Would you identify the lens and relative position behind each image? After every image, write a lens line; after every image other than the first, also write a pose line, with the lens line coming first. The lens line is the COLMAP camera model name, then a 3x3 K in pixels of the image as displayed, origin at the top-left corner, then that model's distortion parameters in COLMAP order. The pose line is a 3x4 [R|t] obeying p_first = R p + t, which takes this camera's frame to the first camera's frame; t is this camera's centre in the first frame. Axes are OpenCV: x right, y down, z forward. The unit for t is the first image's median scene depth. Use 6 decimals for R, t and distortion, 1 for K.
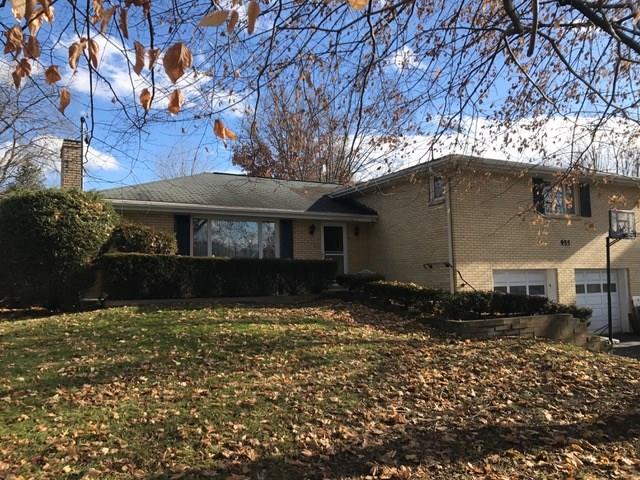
lens RADIAL K [[522.2, 0, 319.1], [0, 522.2, 240.4], [0, 0, 1]] dist [0.006205, -0.003630]
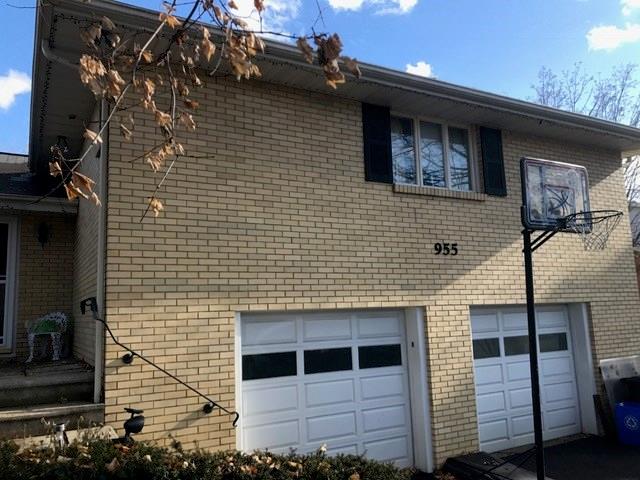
lens RADIAL K [[522.2, 0, 320.2], [0, 522.2, 237.7], [0, 0, 1]] dist [0.006205, -0.003630]
pose [[0.999665, -0.010197, 0.023776, 0.348588], [0.011742, 0.997764, -0.065802, 0.023534], [-0.023052, 0.066059, 0.997549, 0.543631]]
